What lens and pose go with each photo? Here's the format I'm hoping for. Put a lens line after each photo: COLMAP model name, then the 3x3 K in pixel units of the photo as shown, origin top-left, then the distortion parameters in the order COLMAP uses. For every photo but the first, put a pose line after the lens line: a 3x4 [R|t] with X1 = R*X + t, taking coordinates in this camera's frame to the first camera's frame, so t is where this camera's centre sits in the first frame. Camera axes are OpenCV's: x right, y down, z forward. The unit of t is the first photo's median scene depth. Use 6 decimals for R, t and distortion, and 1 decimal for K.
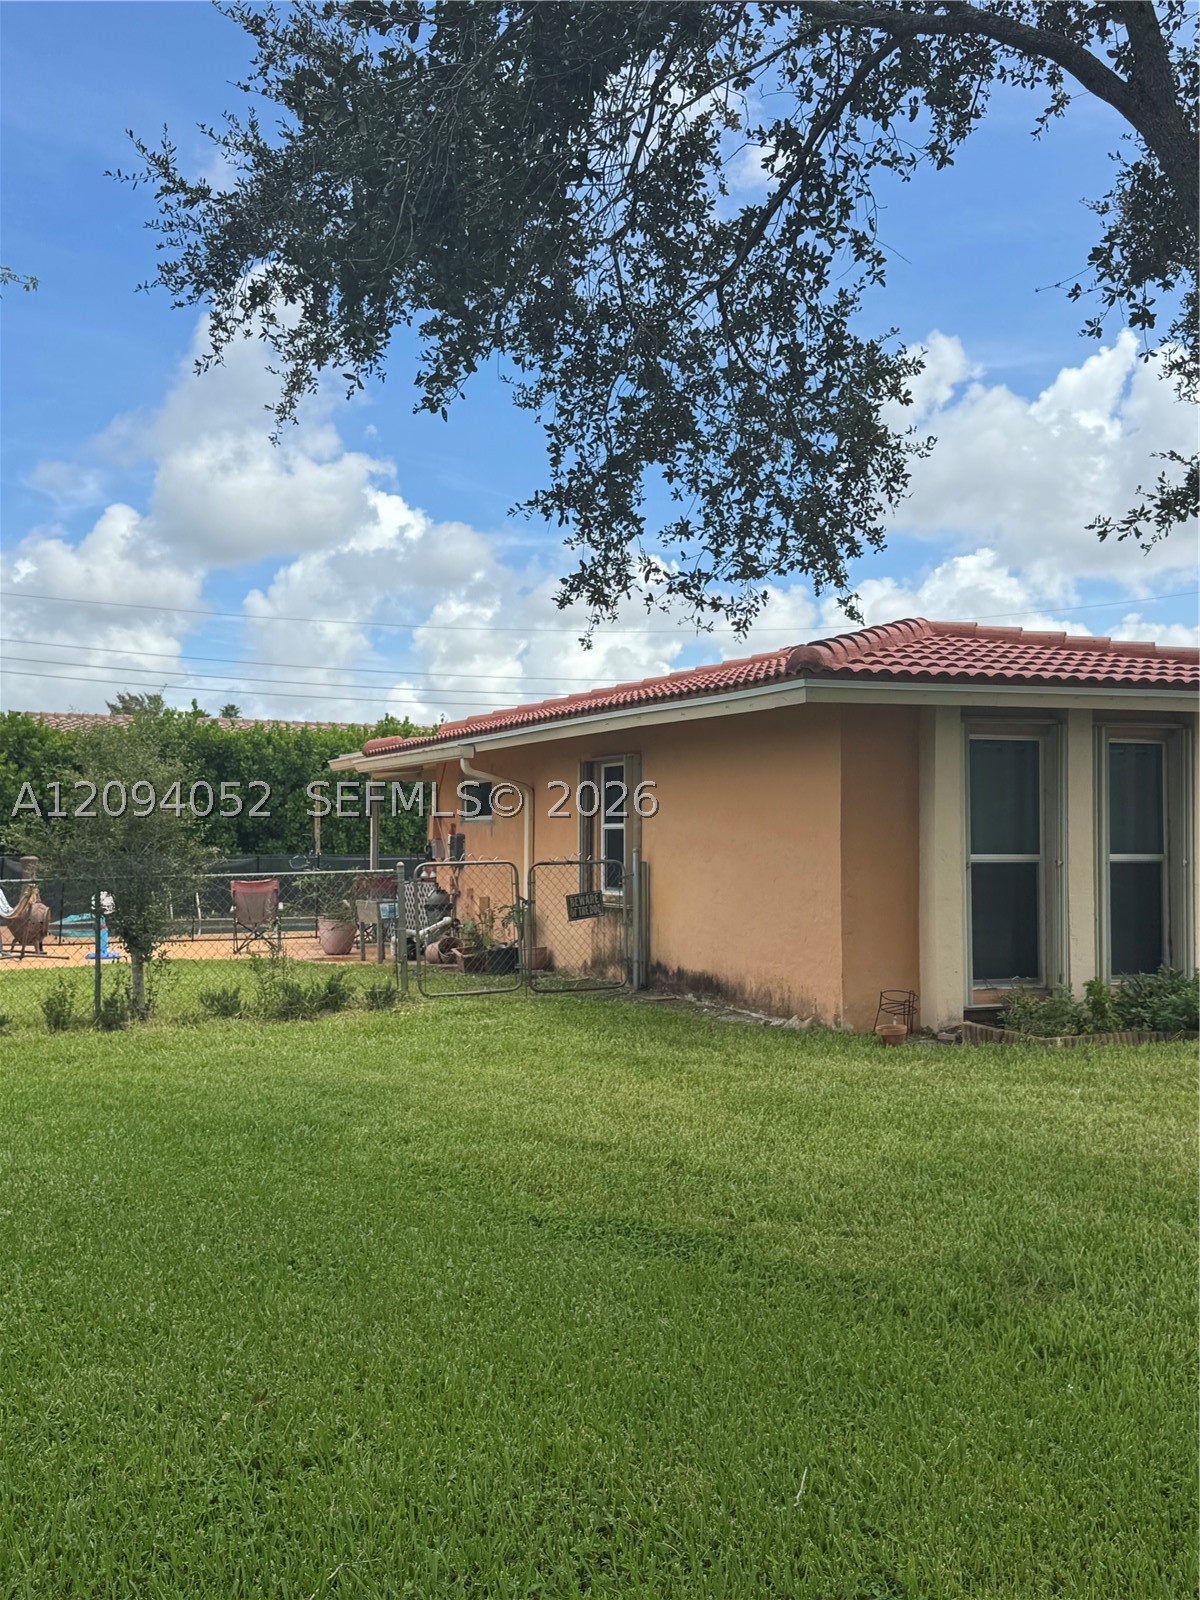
lens RADIAL K [[1688.3, 0, 602.1], [0, 1688.3, 801.9], [0, 0, 1]] dist [0.047542, 0.000000]
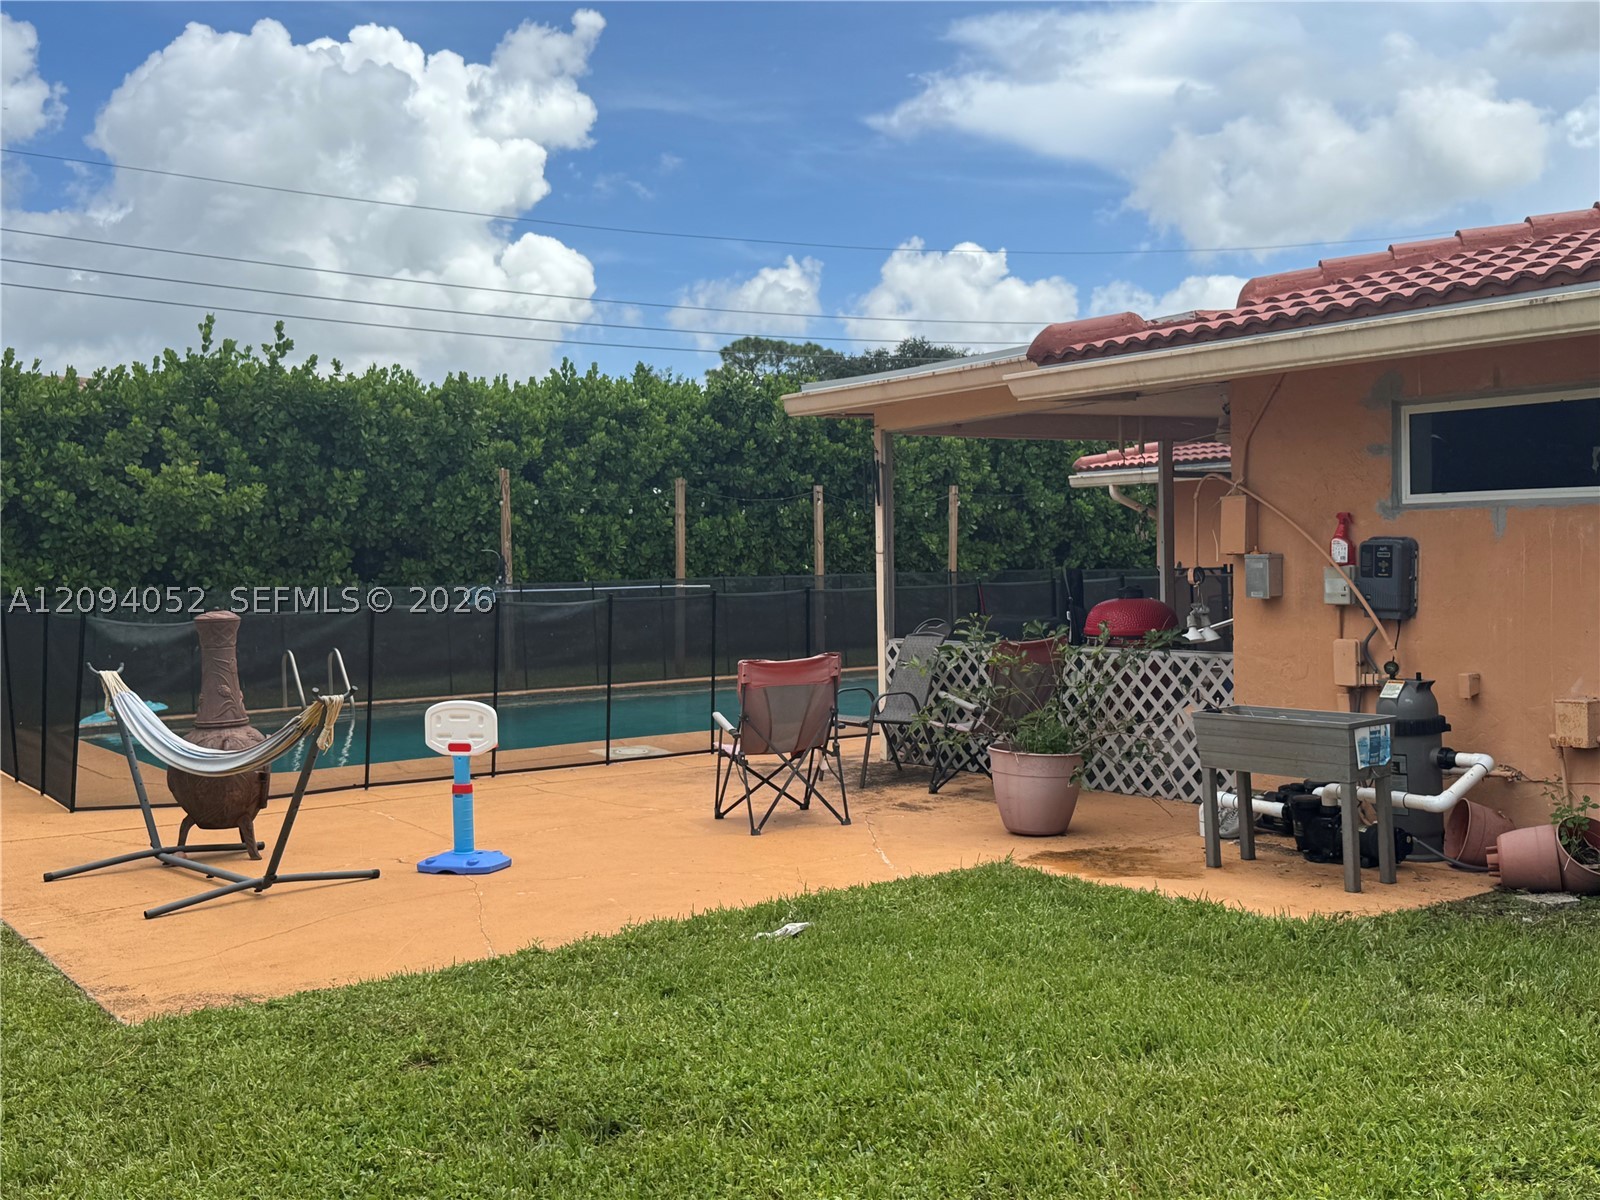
lens RADIAL K [[1688.3, 0, 797.9], [0, 1688.3, 600.1], [0, 0, 1]] dist [0.047542, 0.000000]
pose [[0.979491, -0.025133, 0.199912, -0.181609], [0.014803, 0.998485, 0.052998, 0.006615], [-0.200941, -0.048952, 0.978379, 0.379794]]
